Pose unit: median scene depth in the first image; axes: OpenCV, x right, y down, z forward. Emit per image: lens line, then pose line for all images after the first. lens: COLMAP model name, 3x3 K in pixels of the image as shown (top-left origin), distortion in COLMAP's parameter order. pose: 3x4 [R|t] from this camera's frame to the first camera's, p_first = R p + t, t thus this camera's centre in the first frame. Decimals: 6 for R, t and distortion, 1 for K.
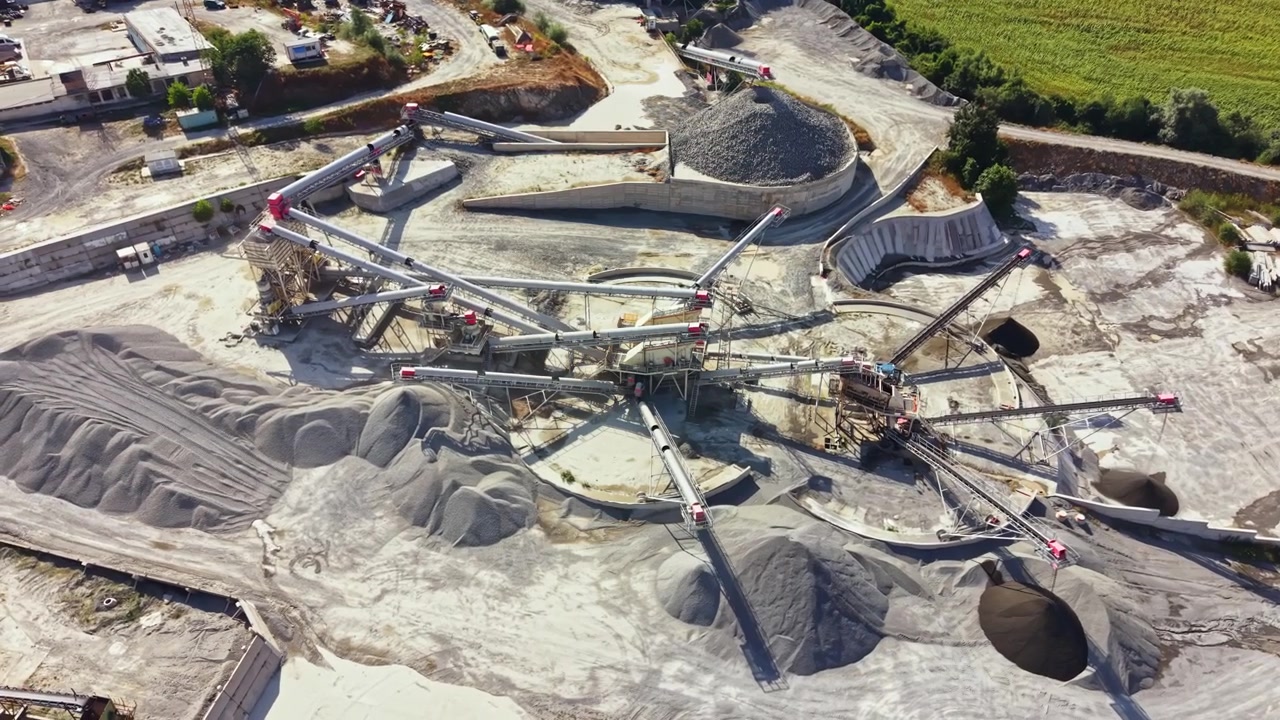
lens RADIAL K [[916.2, 0, 640.0], [0, 916.2, 360.0], [0, 0, 1]] dist [0.025275, -0.046582]
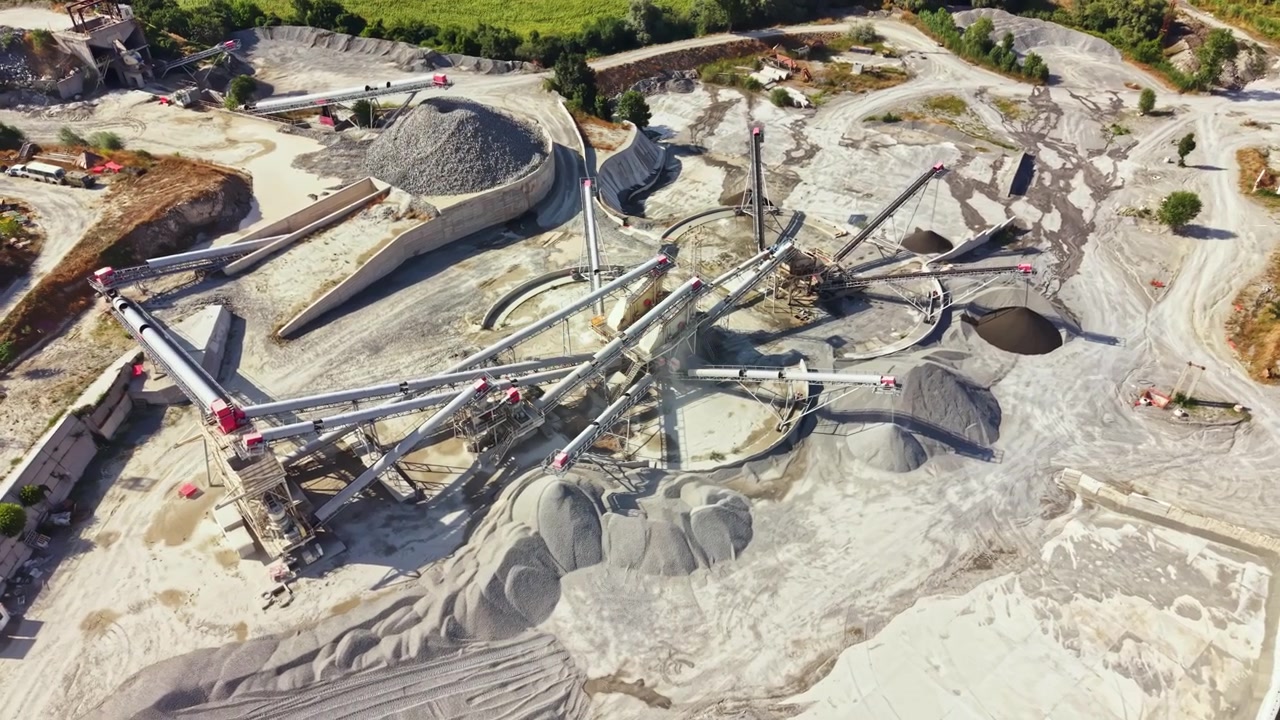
lens RADIAL K [[916.2, 0, 640.0], [0, 916.2, 360.0], [0, 0, 1]] dist [0.025275, -0.046582]
pose [[0.614161, -0.501609, 0.609257, -0.663470], [0.505564, 0.842872, 0.184314, -0.184541], [-0.605979, 0.194820, 0.771255, 0.229294]]
